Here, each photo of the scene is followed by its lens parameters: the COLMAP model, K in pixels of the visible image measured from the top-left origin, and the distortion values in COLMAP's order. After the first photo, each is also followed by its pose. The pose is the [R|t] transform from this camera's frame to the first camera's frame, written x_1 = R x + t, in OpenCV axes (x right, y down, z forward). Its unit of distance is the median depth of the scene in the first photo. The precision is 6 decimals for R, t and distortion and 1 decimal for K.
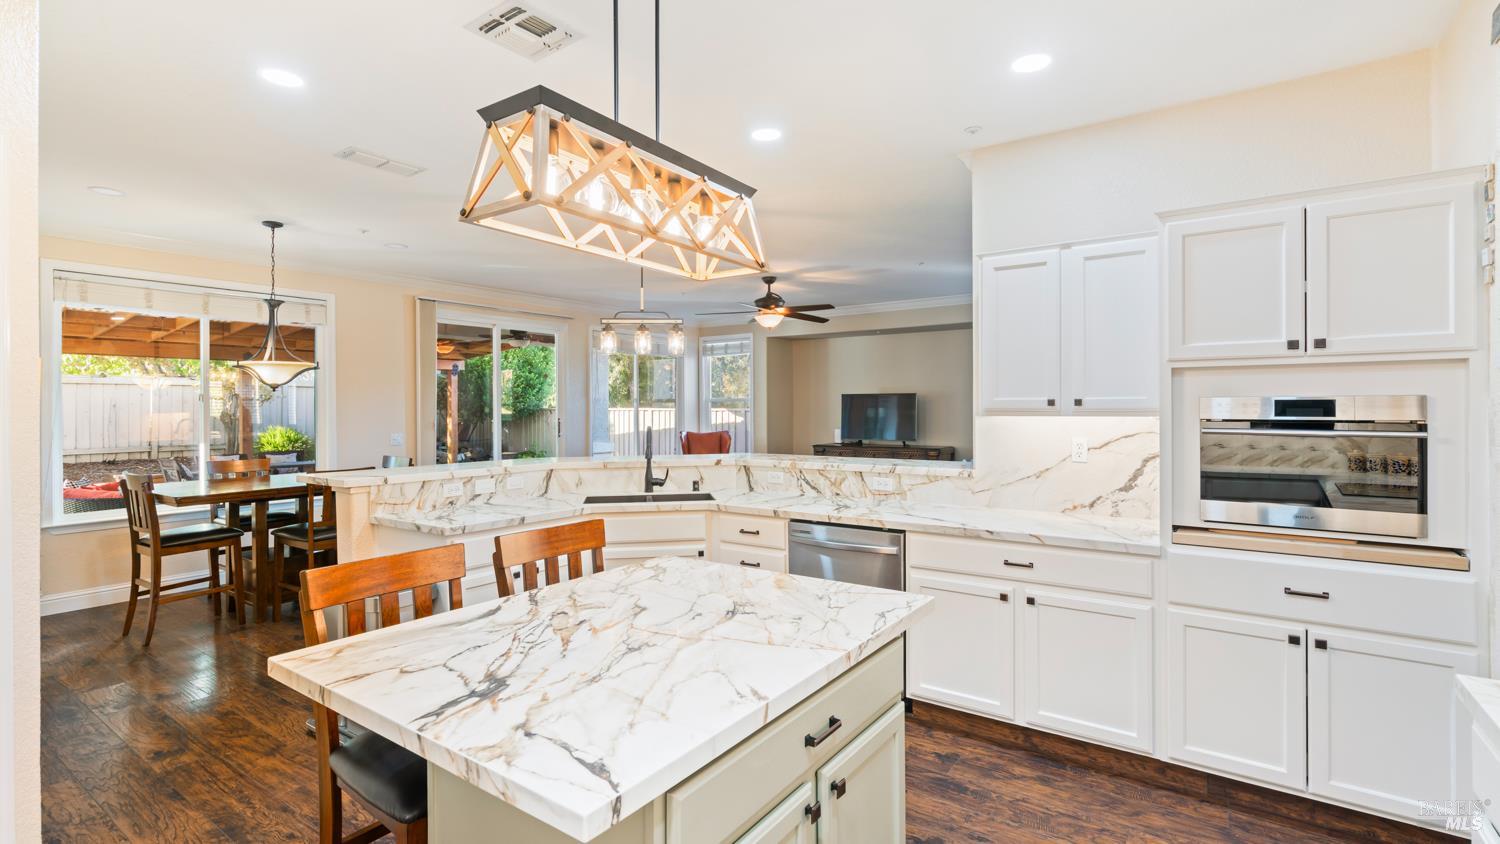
lens RADIAL K [[679.4, 0, 748.7], [0, 679.4, 415.9], [0, 0, 1]] dist [-0.008253, 0.004361]
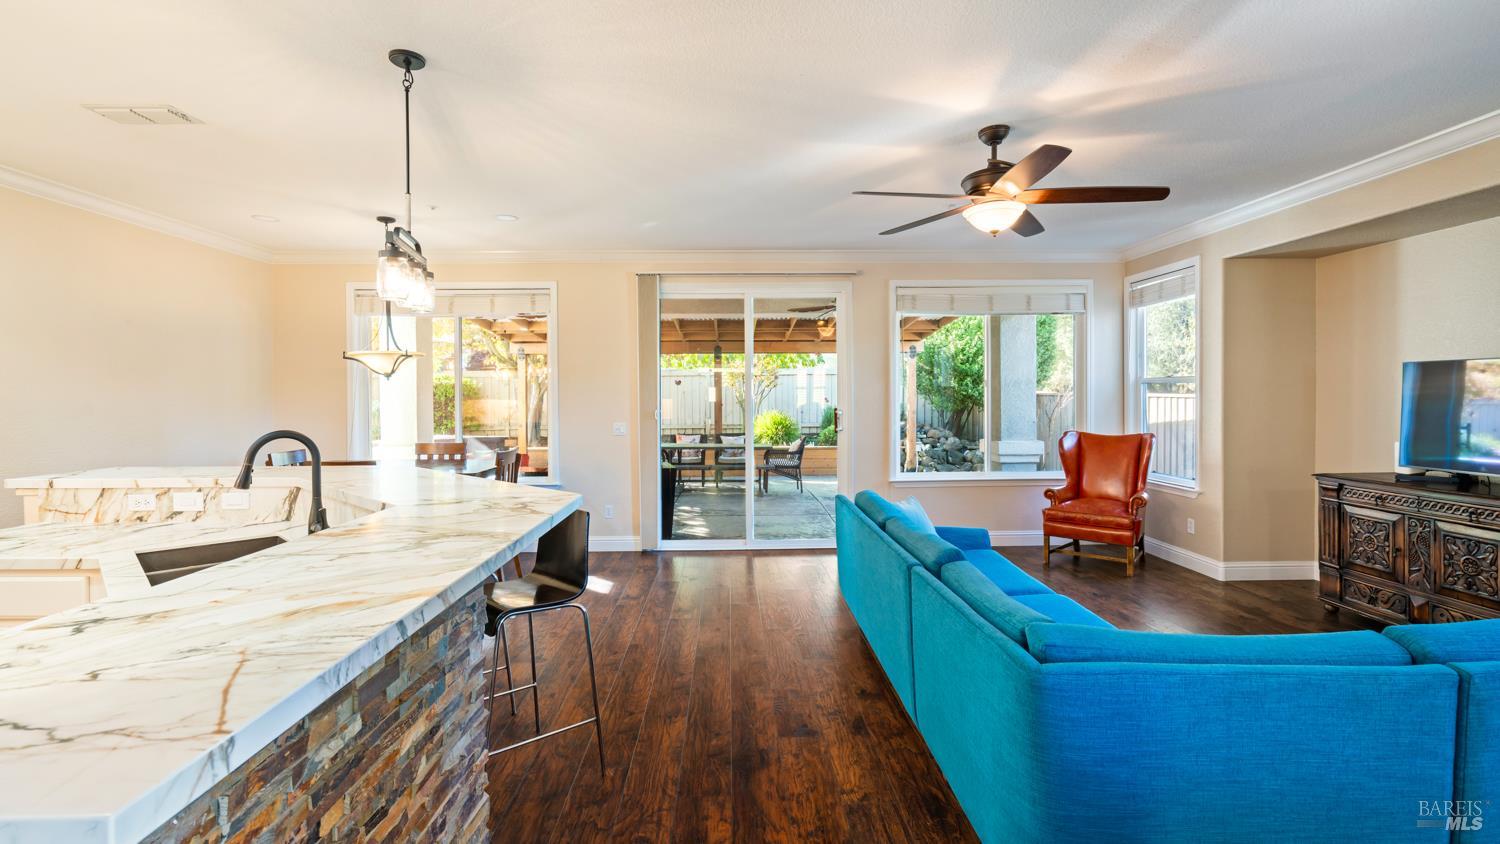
lens RADIAL K [[679.4, 0, 739.9], [0, 679.4, 400.3], [0, 0, 1]] dist [-0.008253, 0.004361]
pose [[0.592717, 0.007666, -0.805374, 0.593365], [-0.008082, 0.999961, 0.003570, -0.017802], [0.805370, 0.004394, 0.592756, 1.061097]]
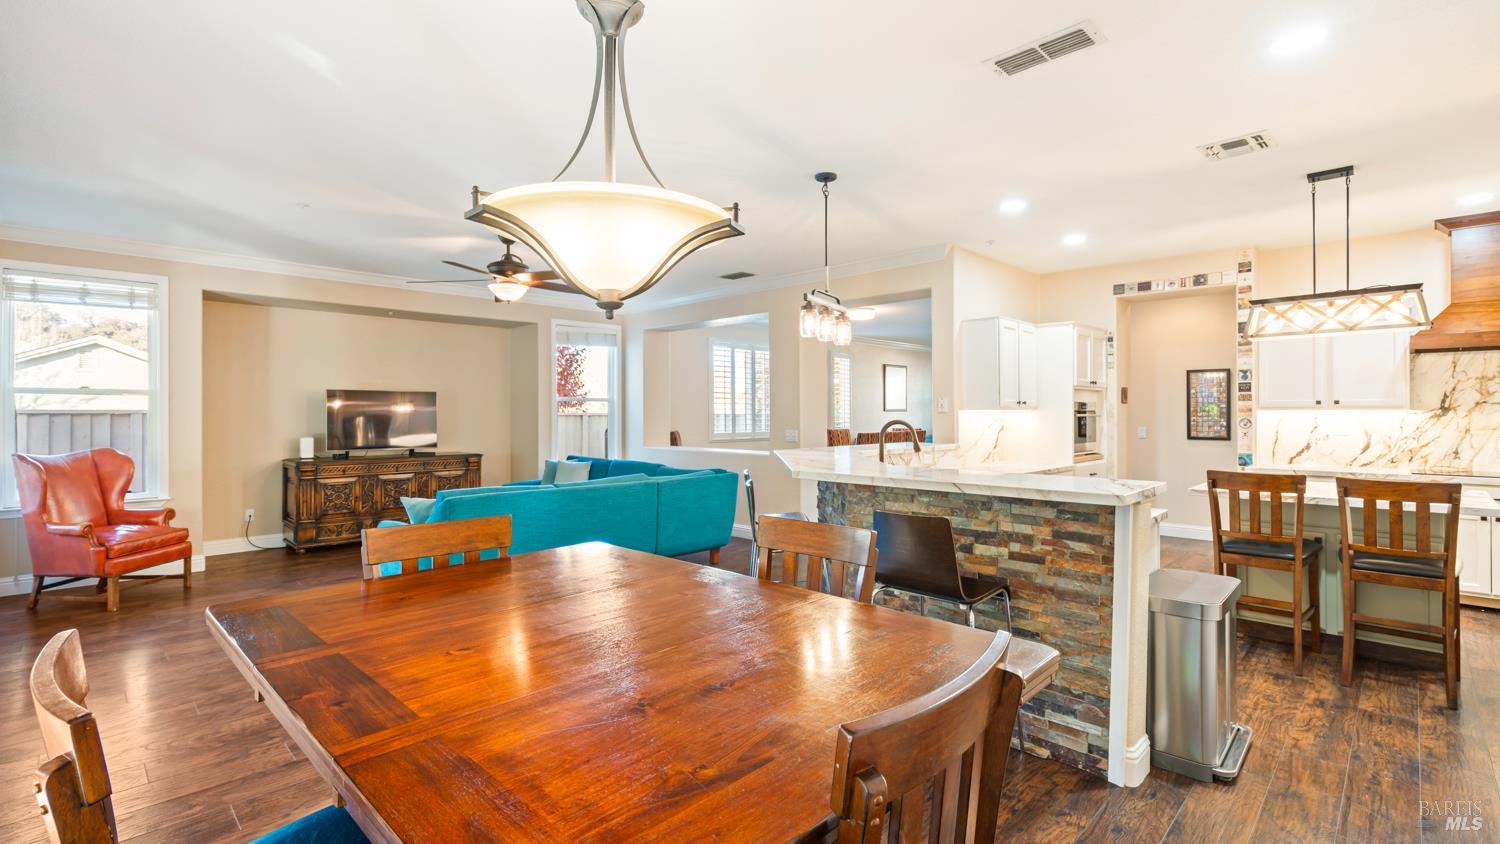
lens RADIAL K [[679.4, 0, 737.6], [0, 679.4, 411.5], [0, 0, 1]] dist [-0.008253, 0.004361]
pose [[0.170445, 0.006039, 0.985349, -1.268483], [0.015364, 0.999843, -0.008786, 0.008387], [-0.985247, 0.016636, 0.170325, 1.167386]]
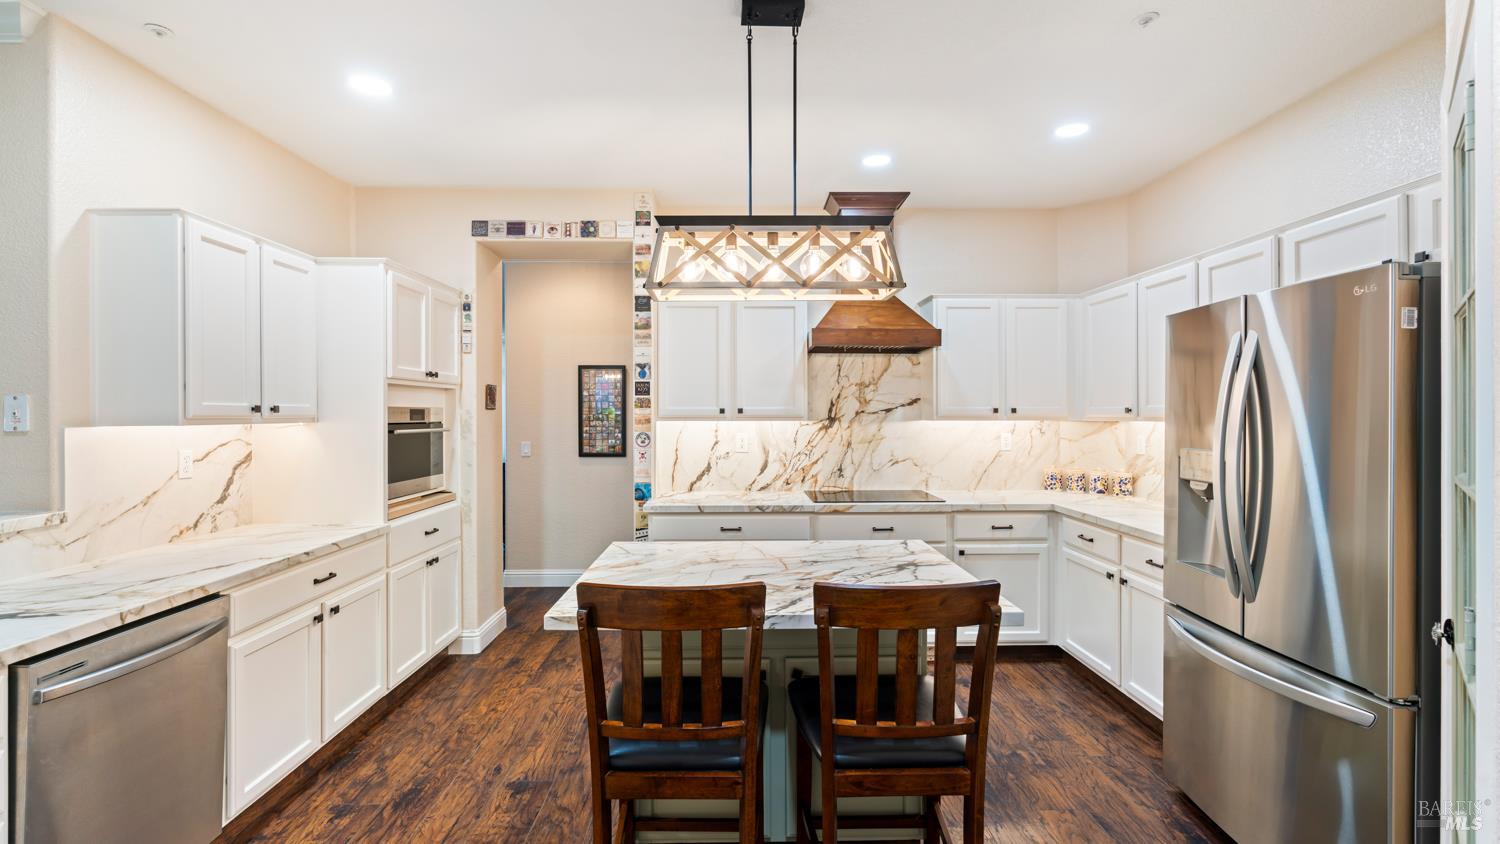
lens RADIAL K [[679.4, 0, 743.9], [0, 679.4, 407.5], [0, 0, 1]] dist [-0.008253, 0.004361]
pose [[-0.588384, 0.011048, 0.808506, -0.540687], [0.016022, 0.999870, -0.002003, -0.007261], [-0.808423, 0.011775, -0.588485, 0.806932]]
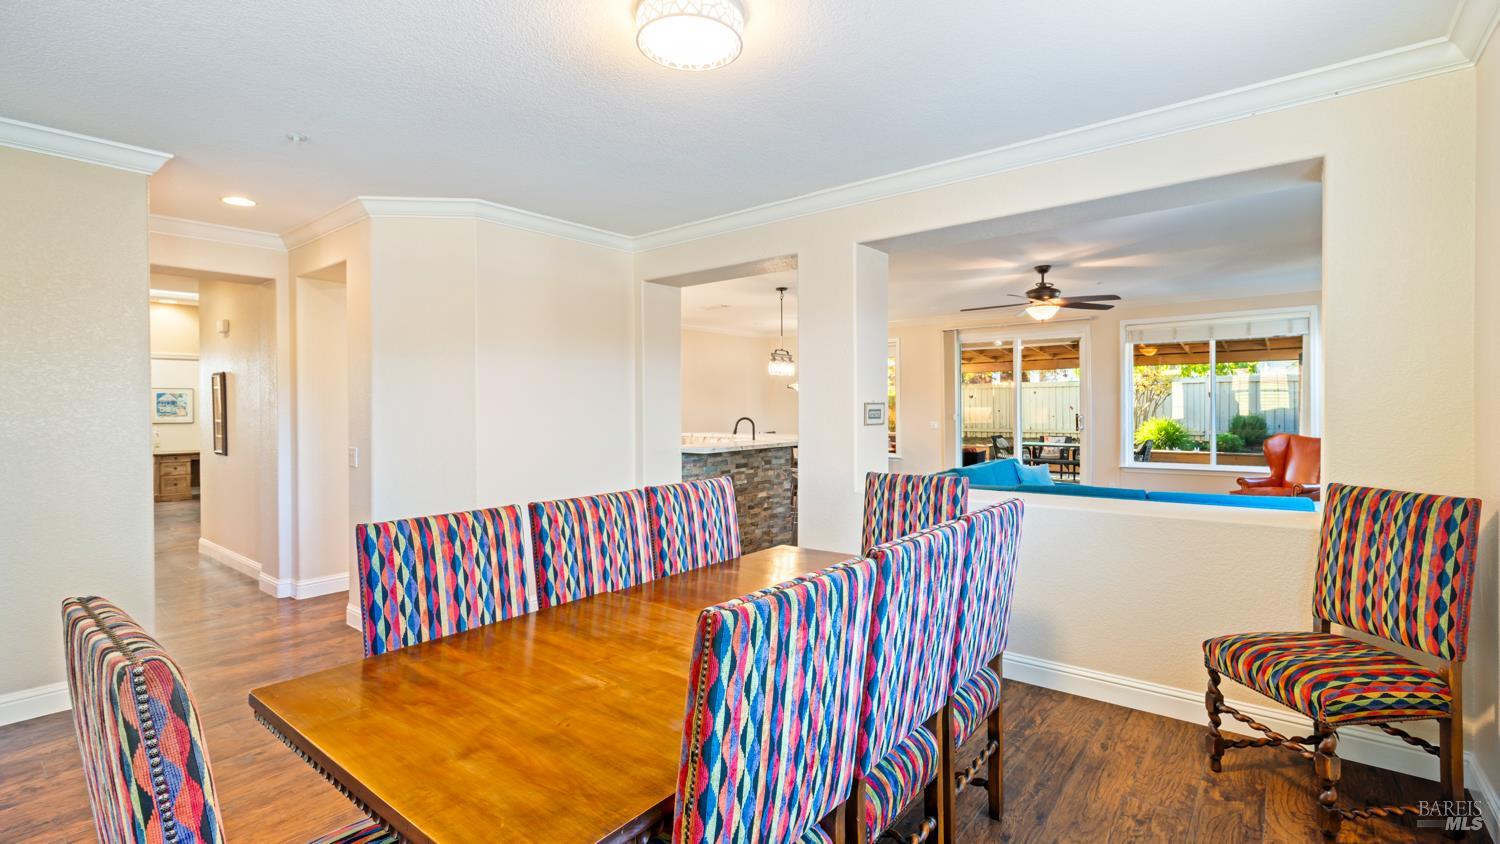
lens RADIAL K [[679.4, 0, 736.7], [0, 679.4, 412.5], [0, 0, 1]] dist [-0.008253, 0.004361]
pose [[-0.072830, 0.013348, -0.997255, 1.858104], [-0.005489, 0.999890, 0.013784, -0.024563], [0.997329, 0.006478, -0.072748, 1.222620]]
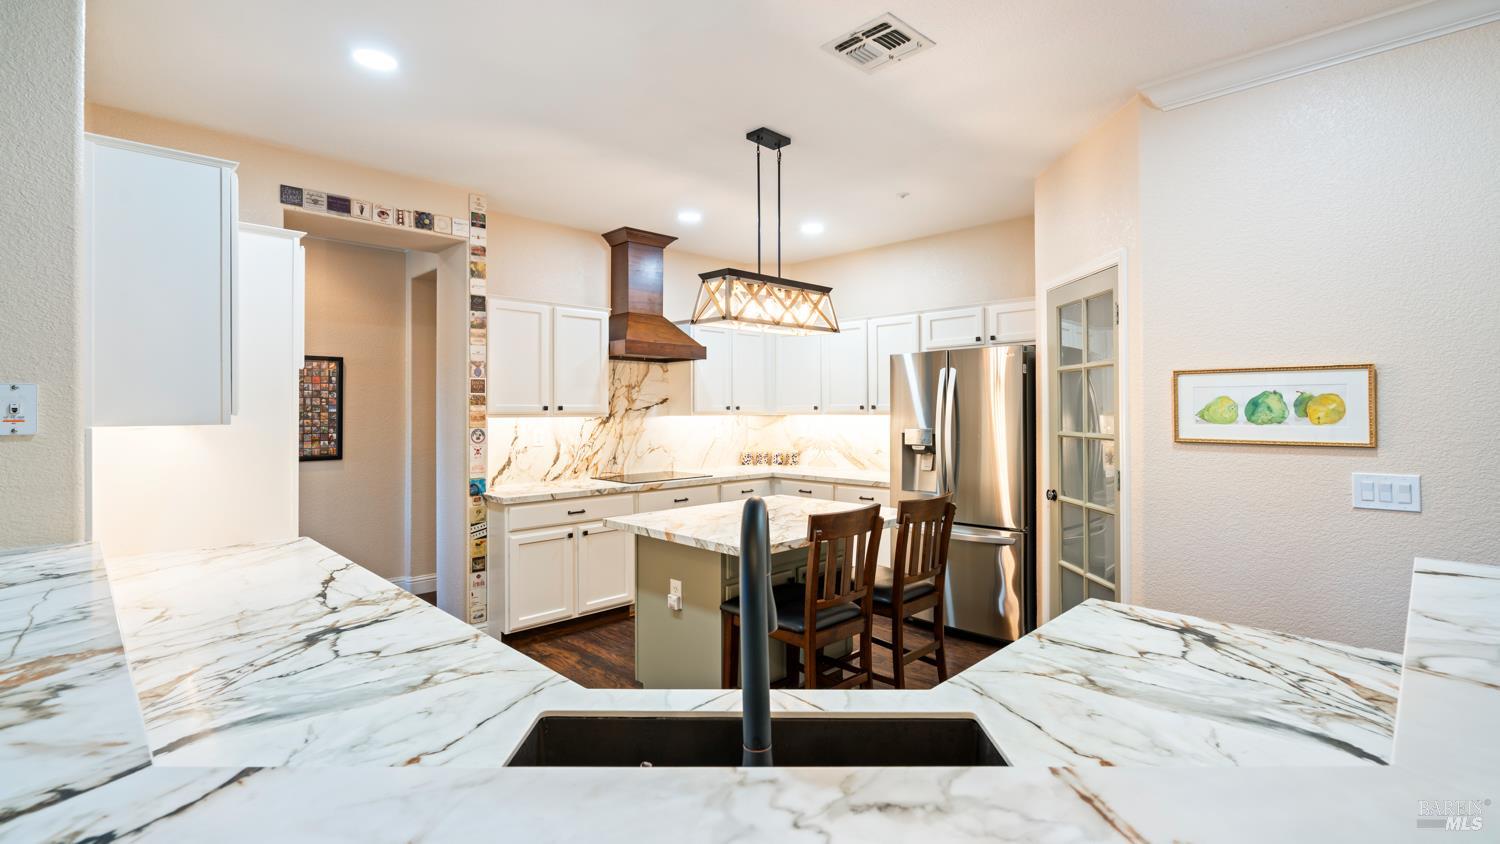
lens RADIAL K [[679.4, 0, 749.2], [0, 679.4, 401.5], [0, 0, 1]] dist [-0.008253, 0.004361]
pose [[-0.985175, 0.009614, 0.171282, -0.201395], [0.010046, 0.999948, 0.001659, -0.014661], [-0.171257, 0.003355, -0.985221, 1.307757]]
